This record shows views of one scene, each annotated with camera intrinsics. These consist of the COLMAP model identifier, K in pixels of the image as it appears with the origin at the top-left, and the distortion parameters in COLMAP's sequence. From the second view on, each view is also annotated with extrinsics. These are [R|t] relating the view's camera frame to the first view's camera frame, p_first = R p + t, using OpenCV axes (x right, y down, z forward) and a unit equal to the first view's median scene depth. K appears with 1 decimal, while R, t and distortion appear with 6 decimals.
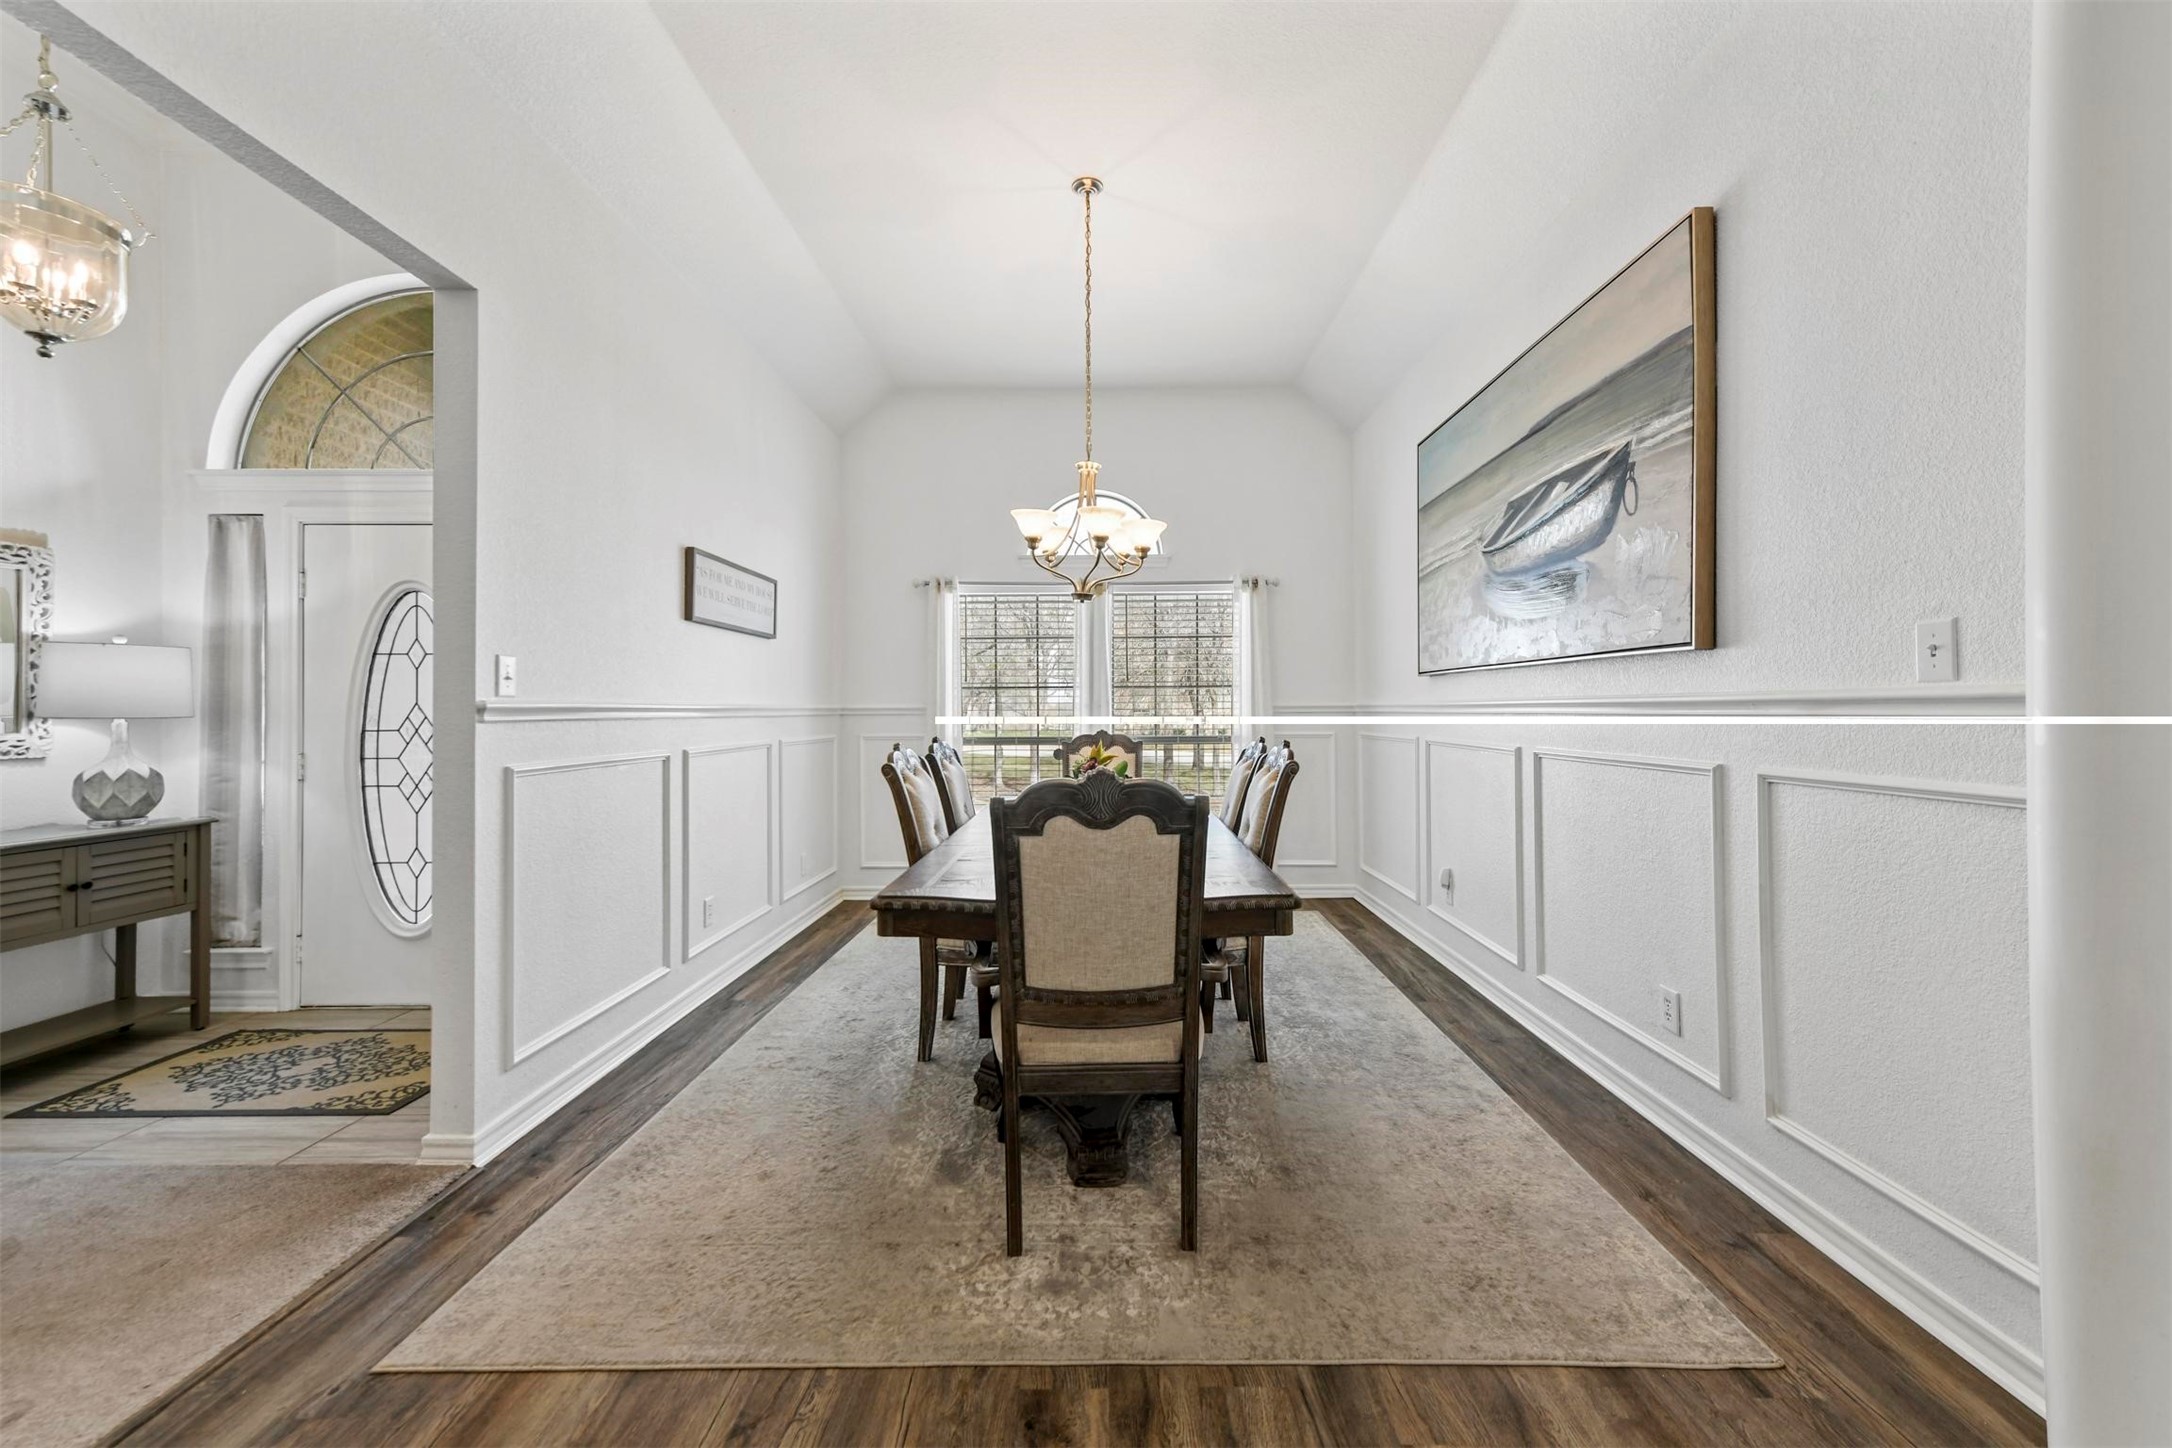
lens RADIAL K [[855.4, 0, 1086.1], [0, 855.4, 707.6], [0, 0, 1]] dist [0.015351, 0.000714]
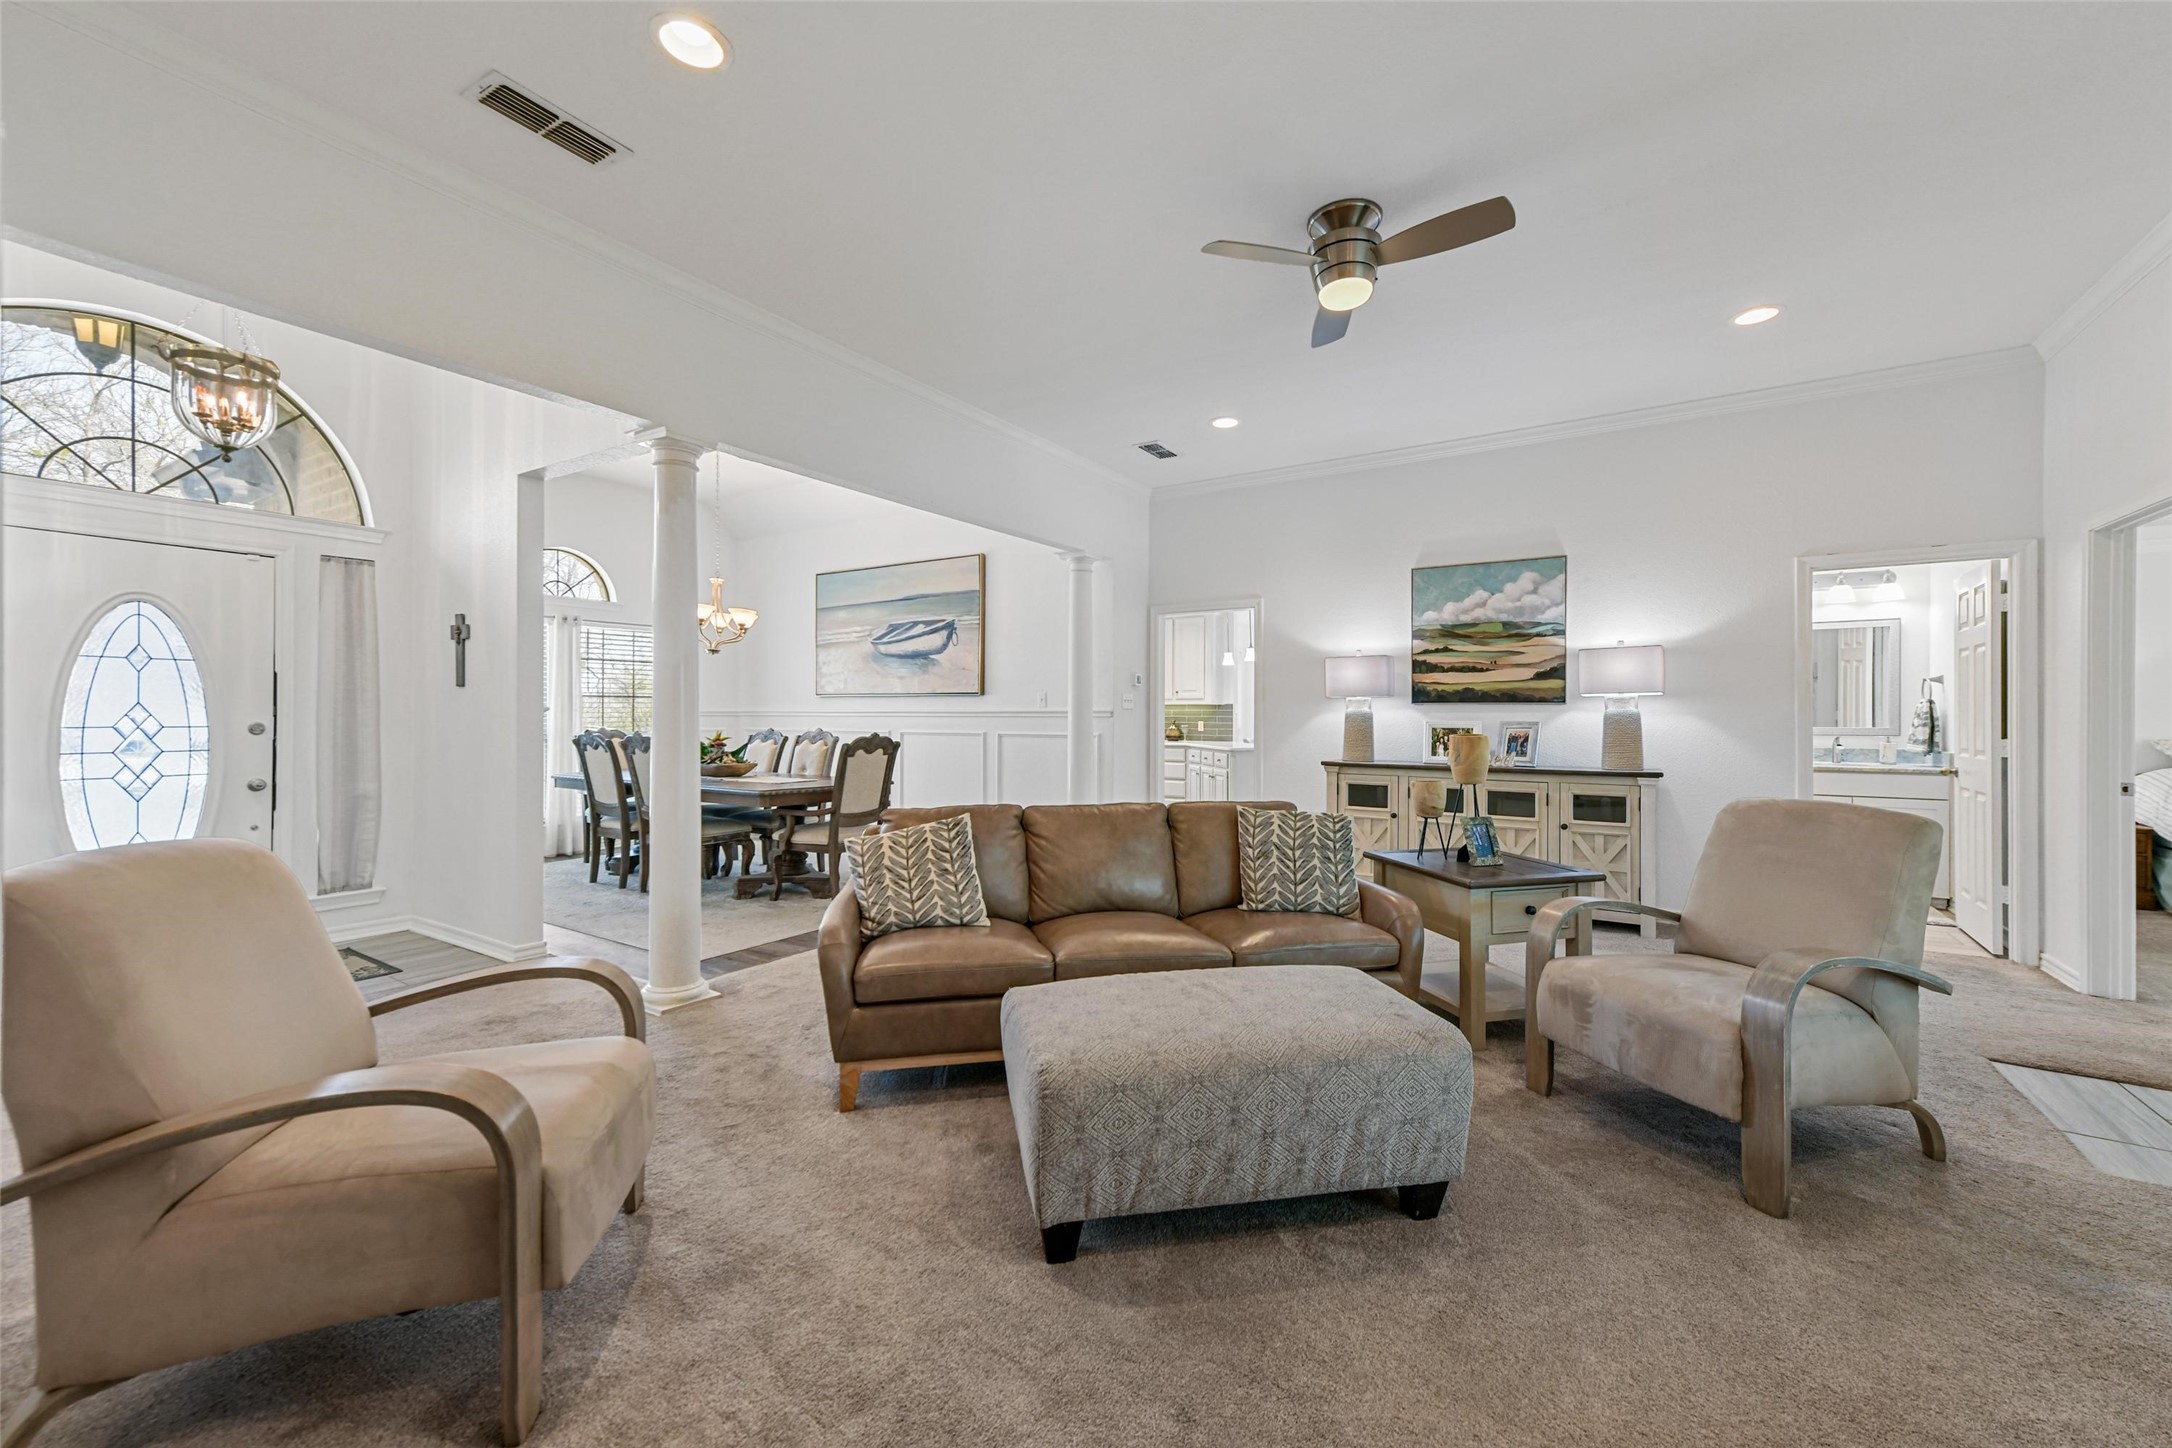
lens RADIAL K [[855.4, 0, 1095.3], [0, 855.4, 714.9], [0, 0, 1]] dist [0.015351, 0.000714]
pose [[0.530730, 0.005670, 0.847522, -1.521318], [-0.005088, 0.999981, -0.003504, 0.012273], [-0.847526, -0.002452, 0.530749, -0.892048]]
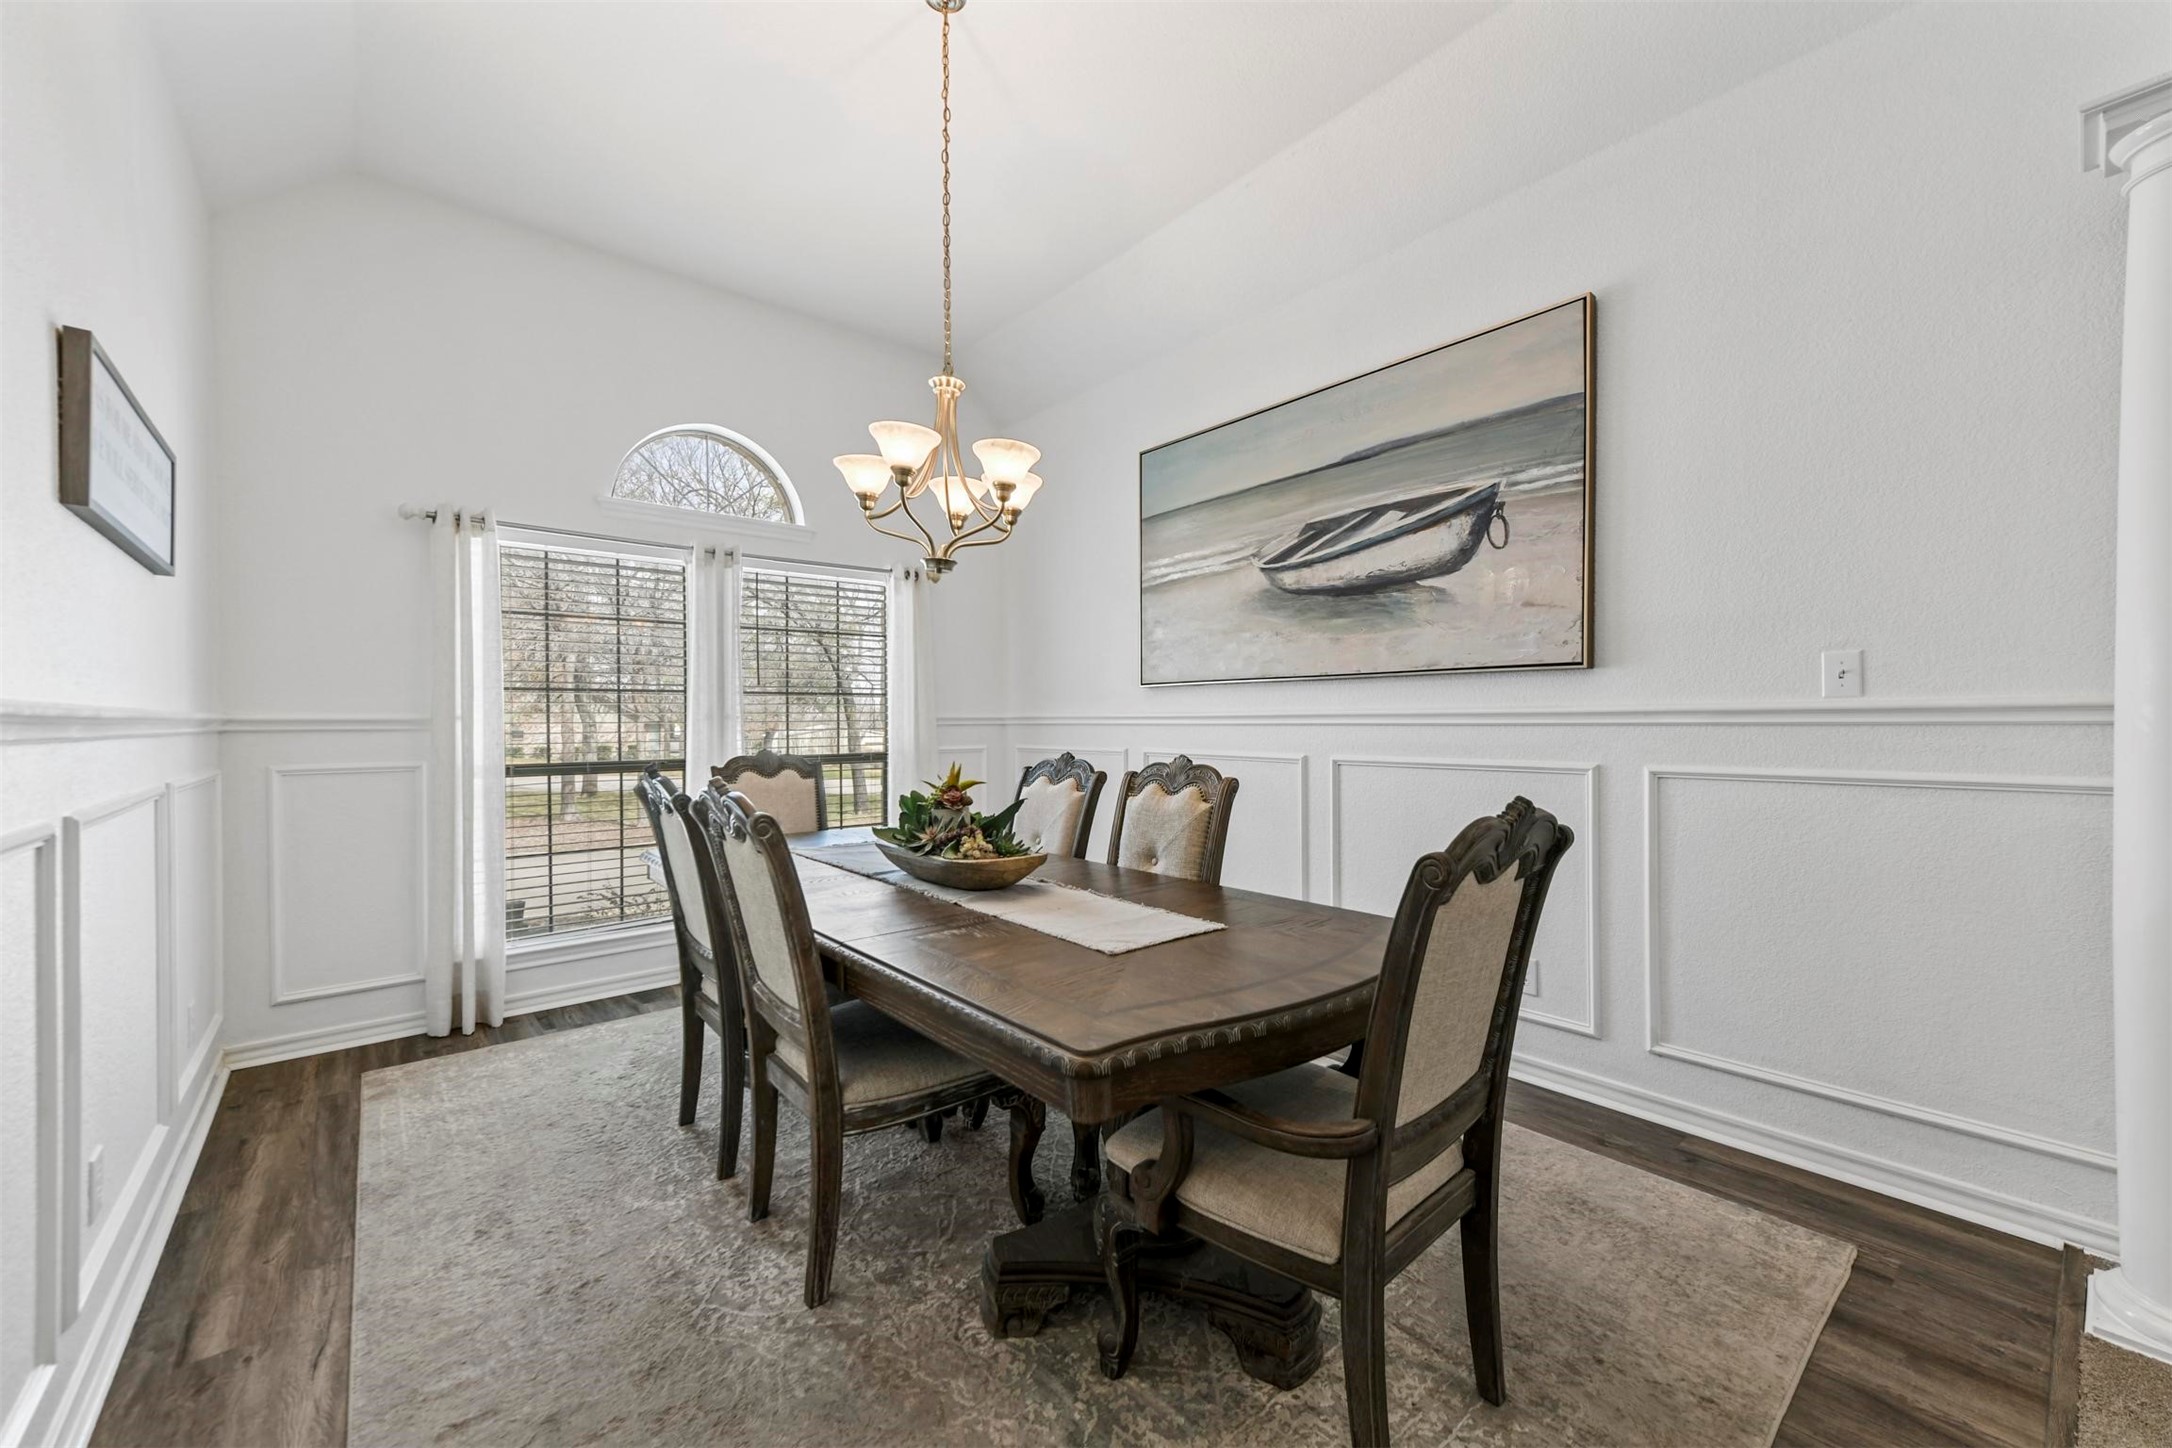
lens RADIAL K [[855.4, 0, 1097.0], [0, 855.4, 730.2], [0, 0, 1]] dist [0.015351, 0.000714]
pose [[0.753148, -0.006079, 0.657824, -0.519589], [0.000403, 0.999961, 0.008779, 0.006331], [-0.657852, -0.006346, 0.753121, 0.498911]]
